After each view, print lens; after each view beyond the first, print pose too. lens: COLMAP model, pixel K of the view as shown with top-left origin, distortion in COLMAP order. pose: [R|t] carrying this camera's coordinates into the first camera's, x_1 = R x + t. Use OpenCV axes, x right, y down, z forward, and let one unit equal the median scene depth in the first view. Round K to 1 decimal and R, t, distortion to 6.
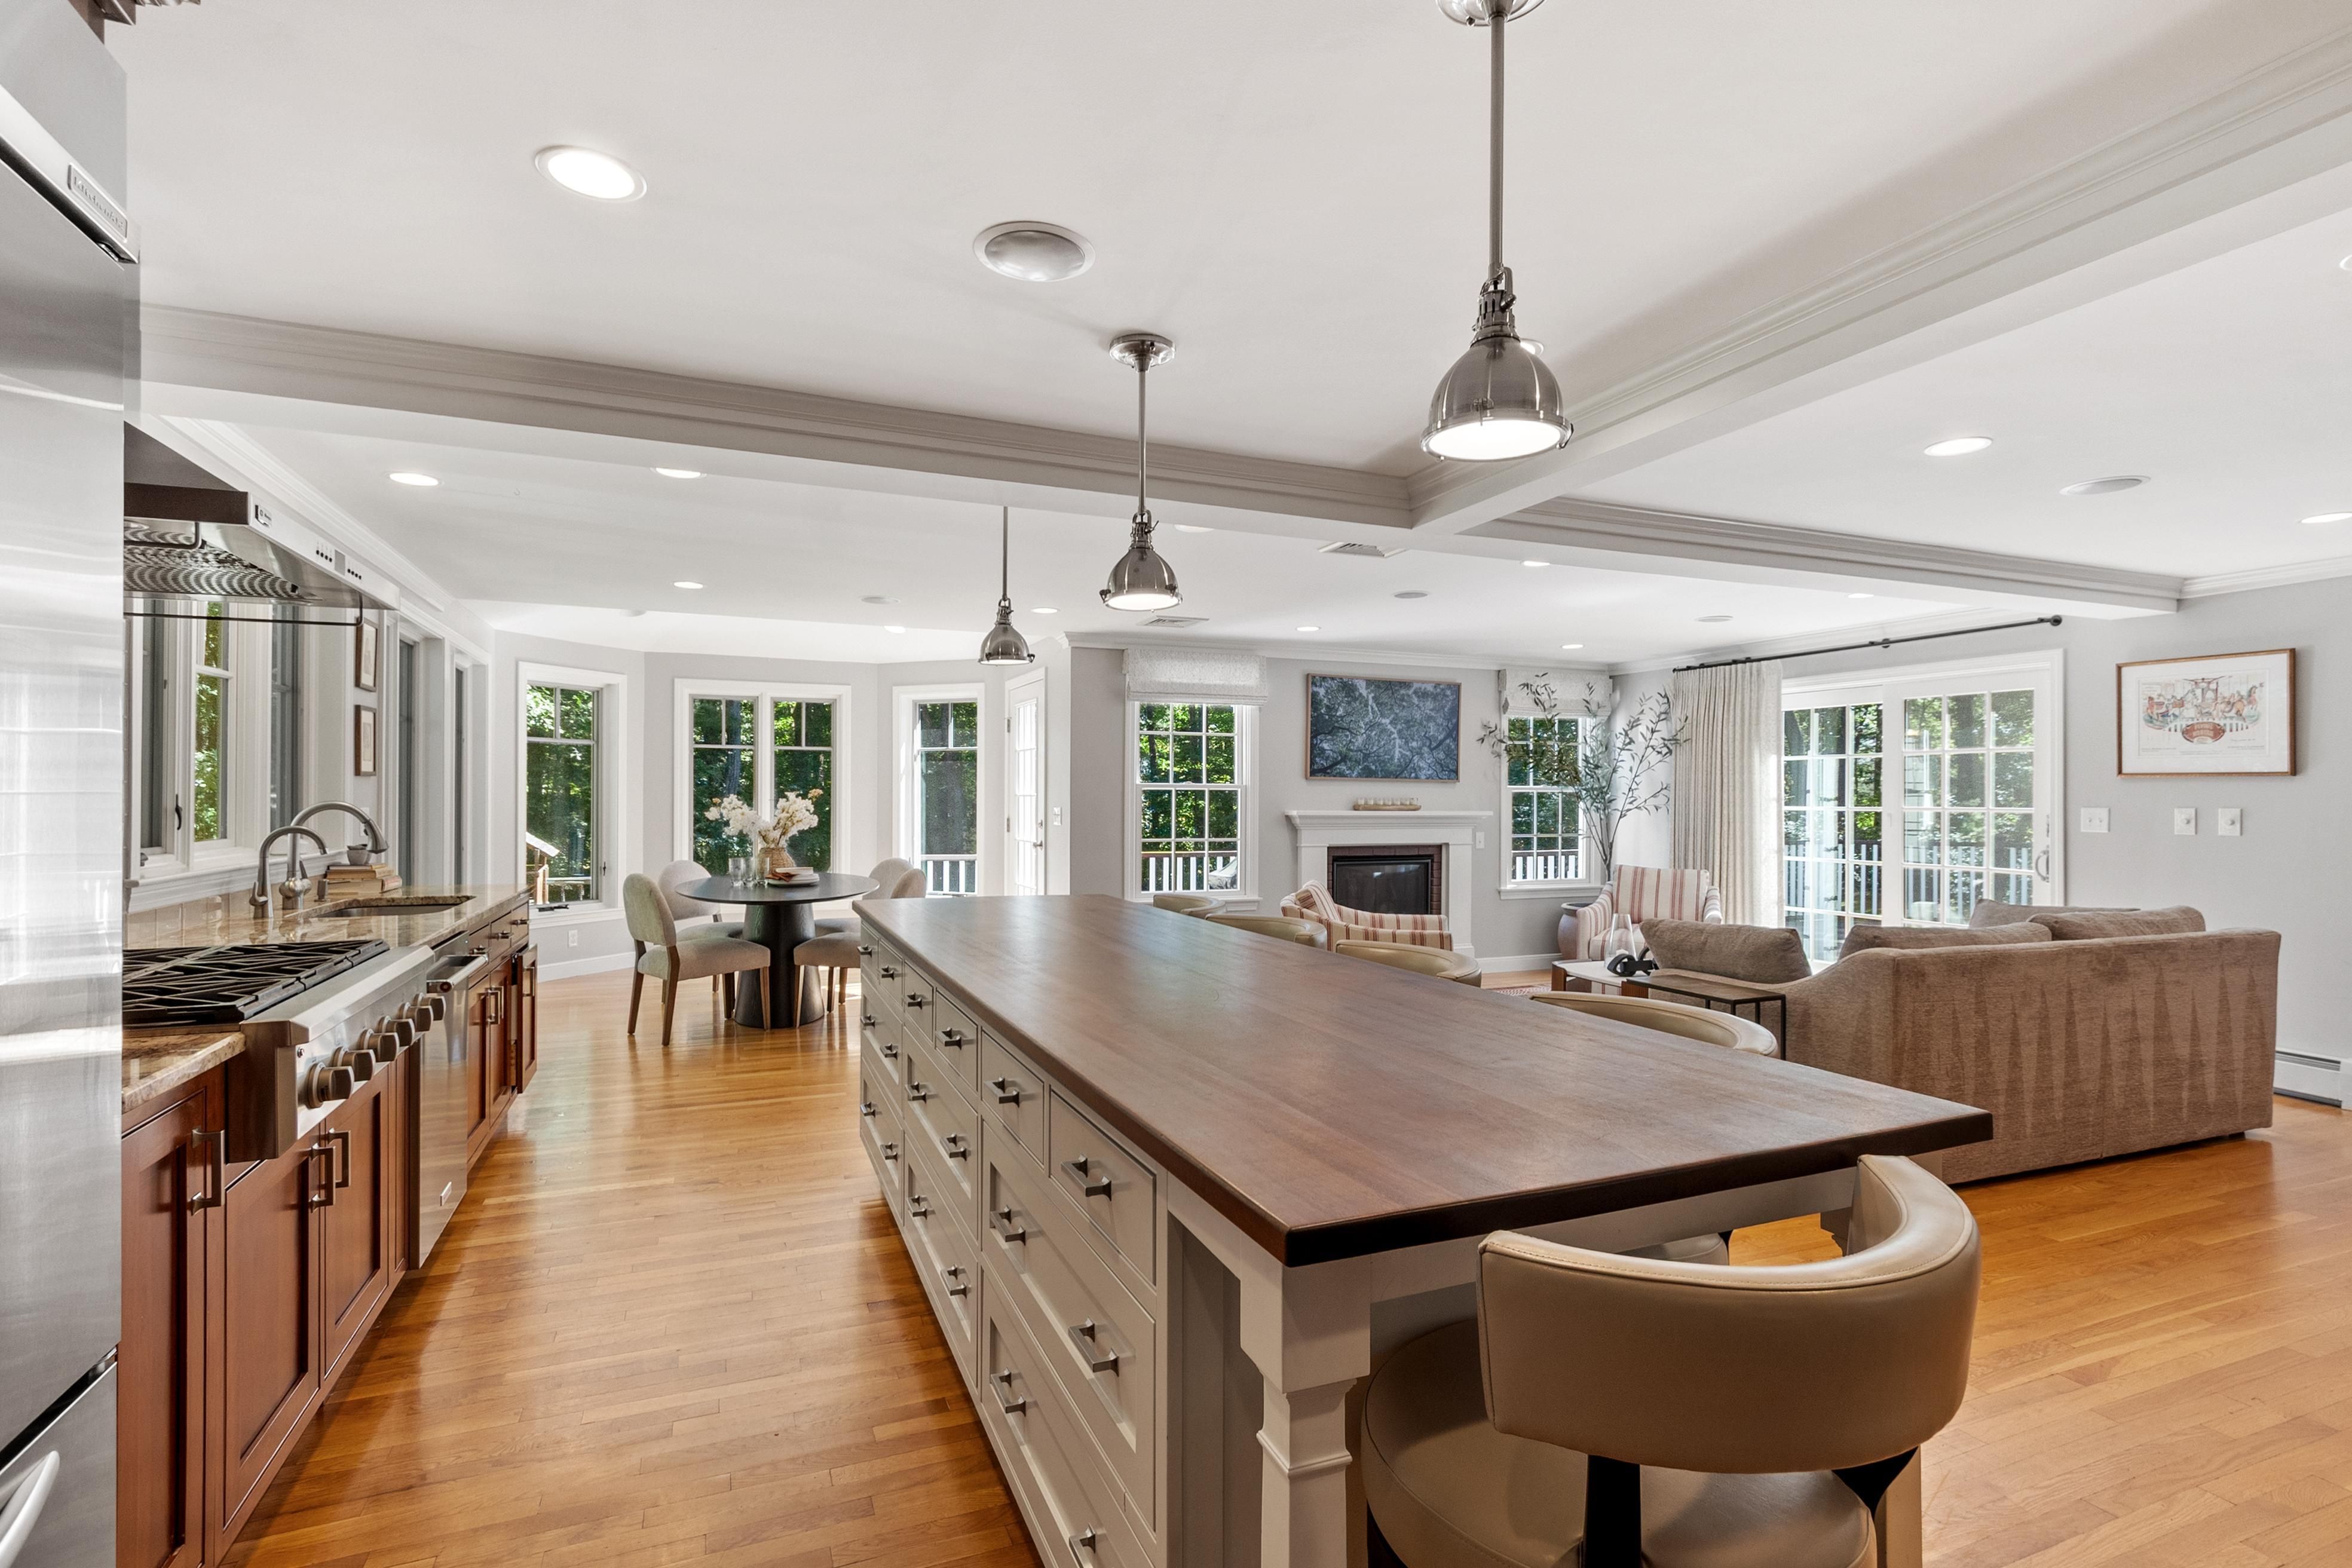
lens RADIAL K [[1114.5, 0, 1170.0], [0, 1114.5, 796.6], [0, 0, 1]] dist [0.001861, -0.001441]
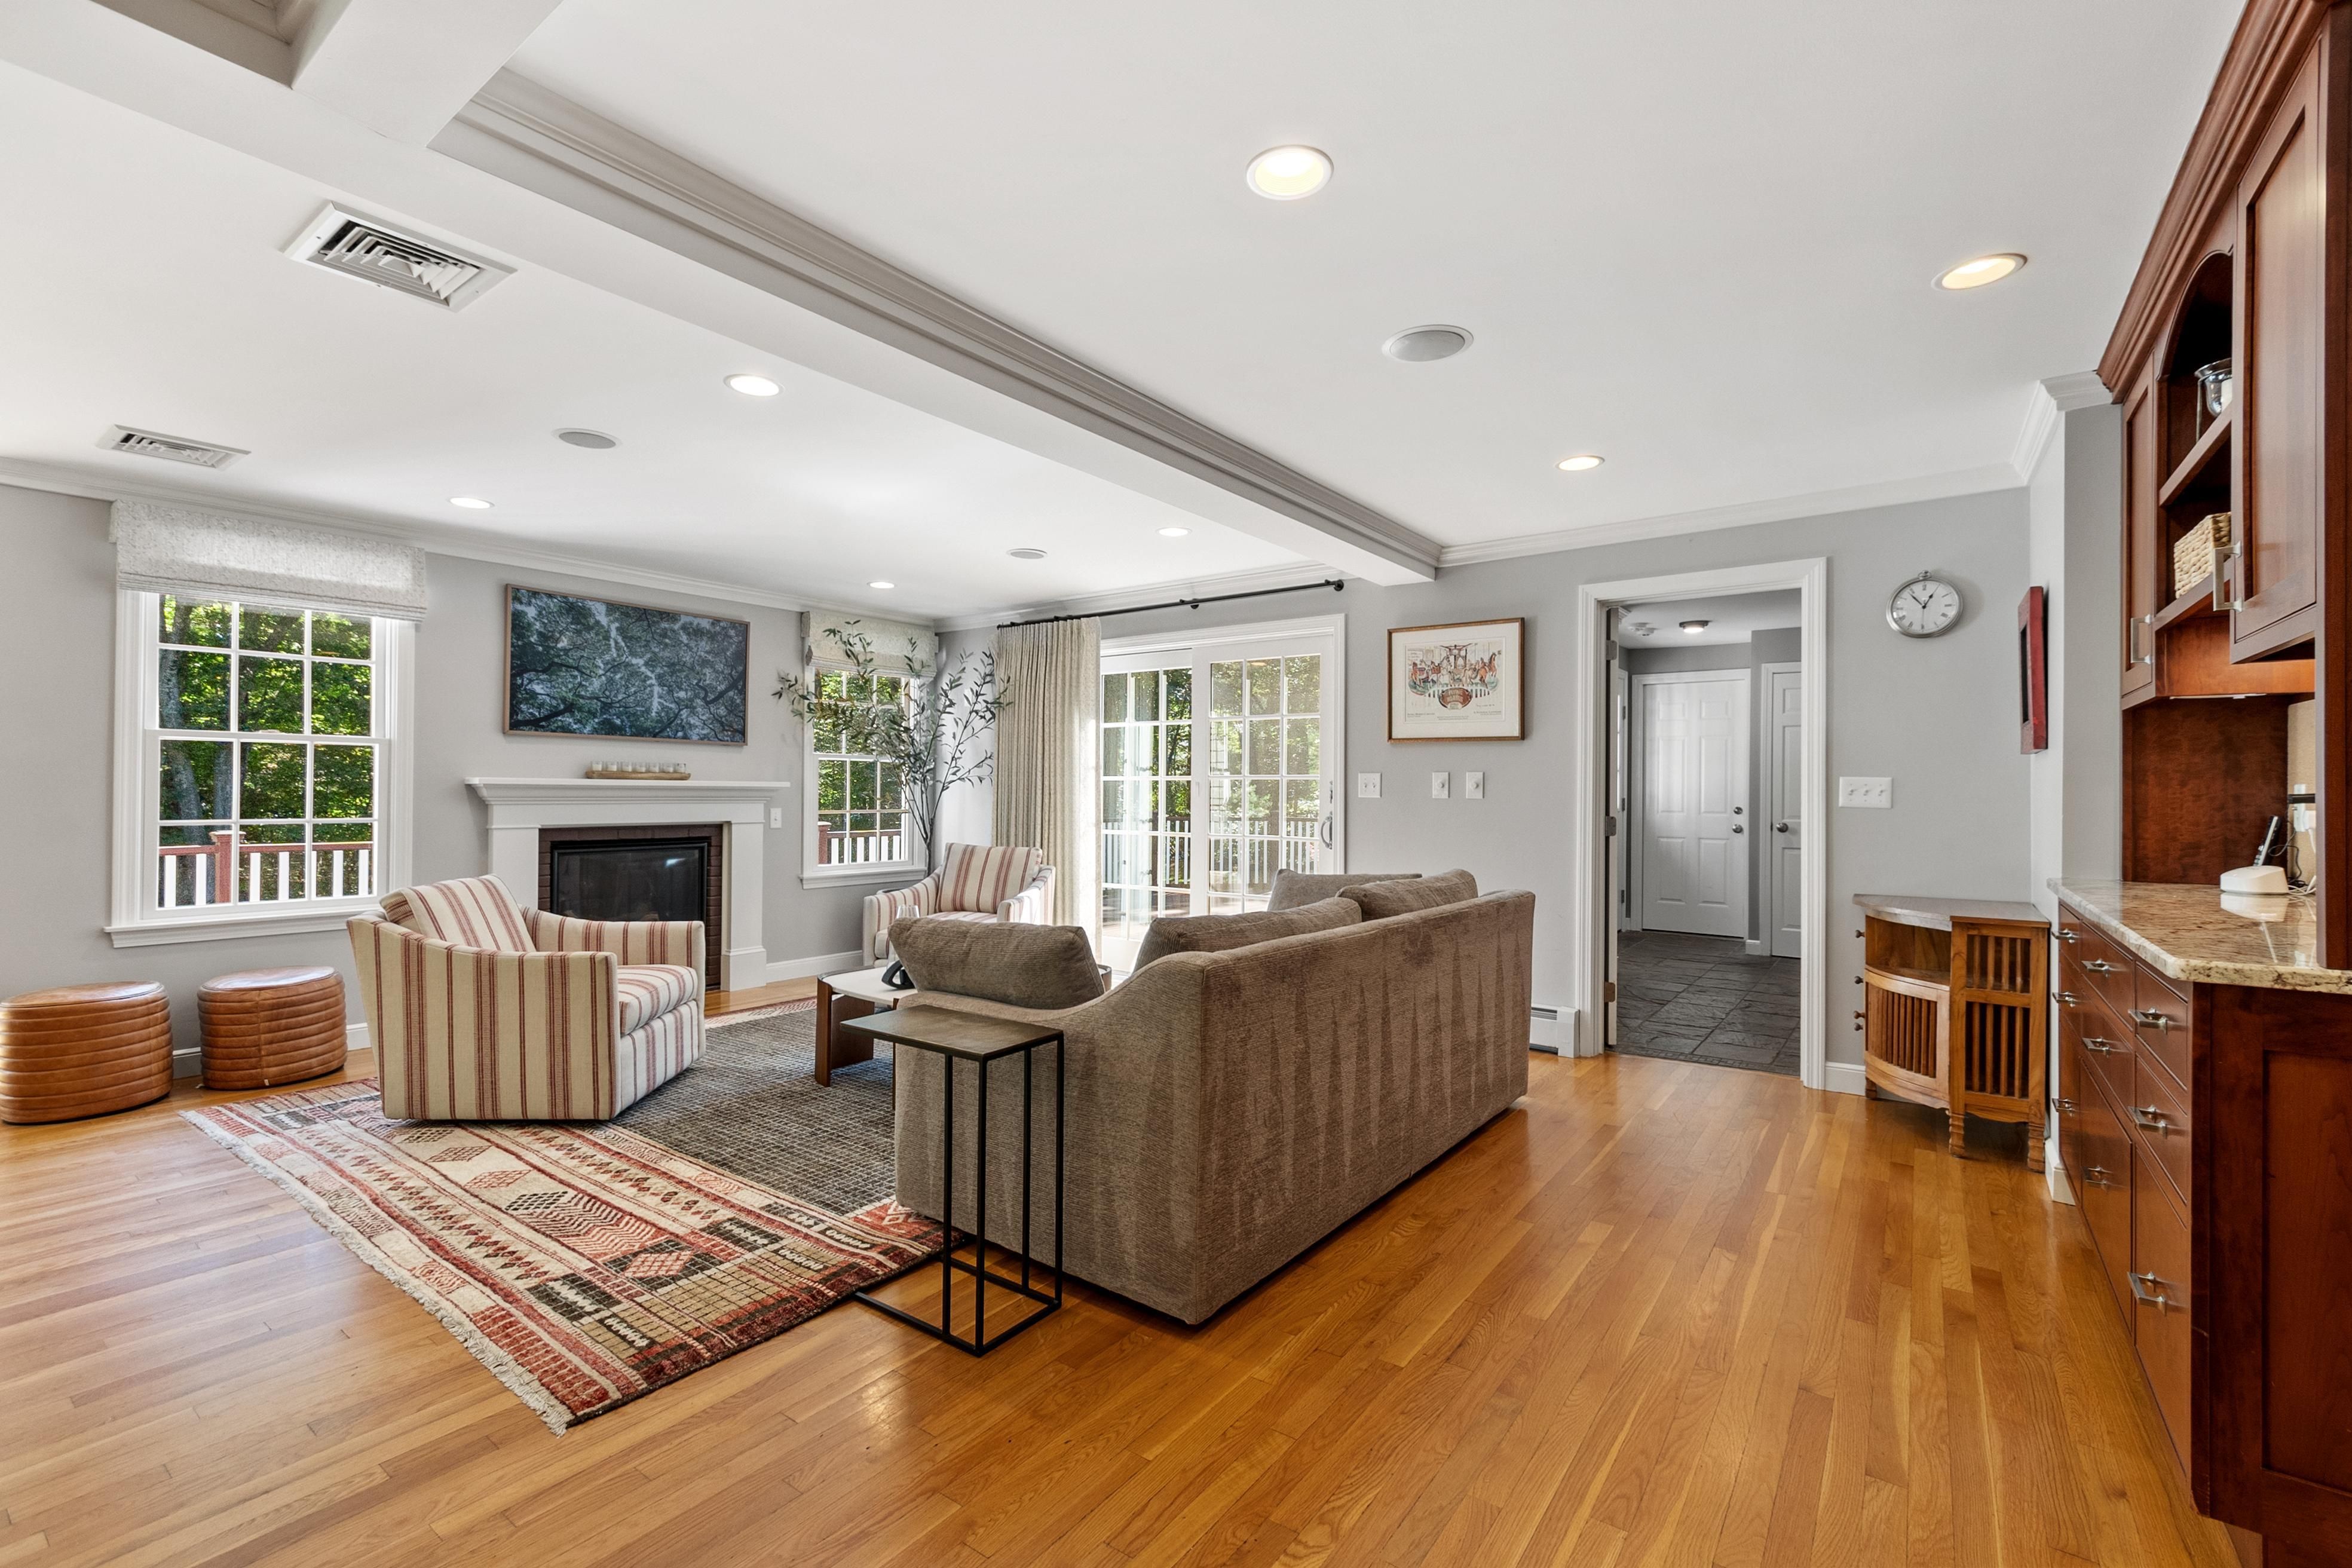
lens RADIAL K [[1022.4, 0, 1173.7], [0, 1022.4, 786.3], [0, 0, 1]] dist [0.003396, -0.001004]
pose [[0.852830, 0.003152, 0.522178, 0.167663], [-0.003062, 0.999995, -0.001034, 0.019614], [-0.522179, -0.000717, 0.852836, 0.259503]]
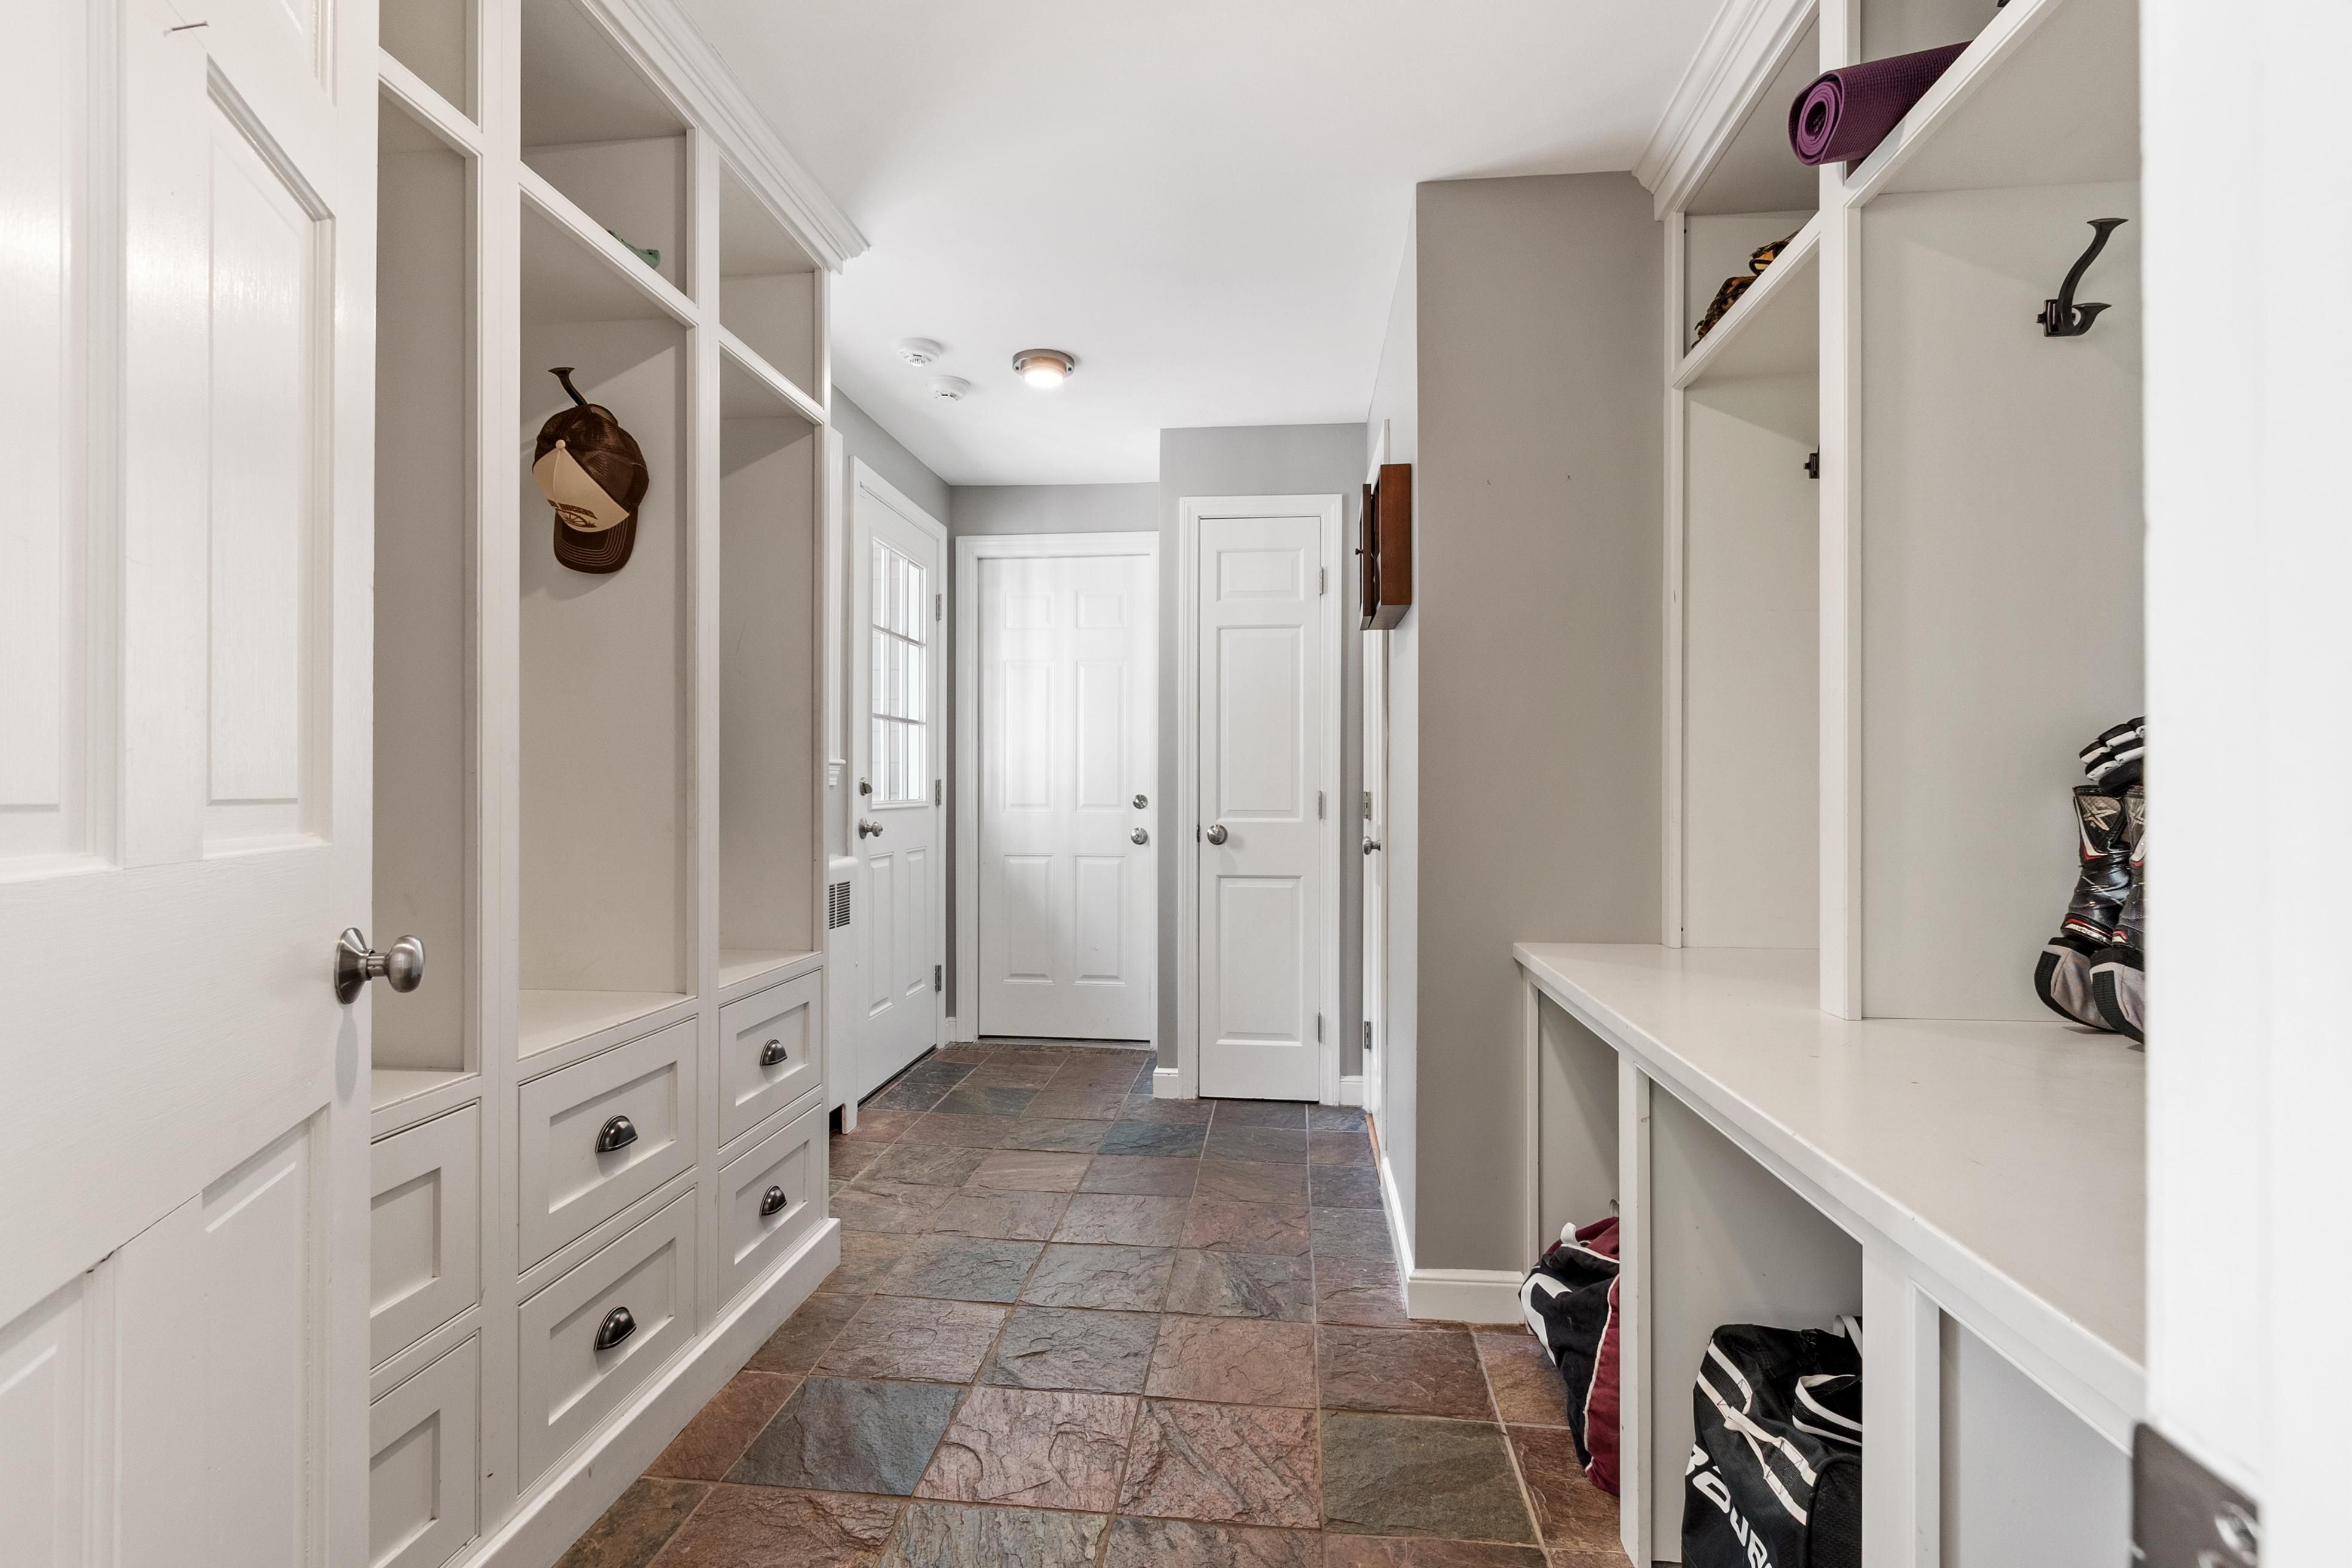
lens RADIAL K [[1114.5, 0, 1171.8], [0, 1114.5, 782.2], [0, 0, 1]] dist [0.001861, -0.001441]
pose [[0.474216, -0.000678, 0.880408, 0.493590], [-0.001035, 0.999999, 0.001327, 0.026121], [-0.880408, -0.001540, 0.474214, 0.442764]]
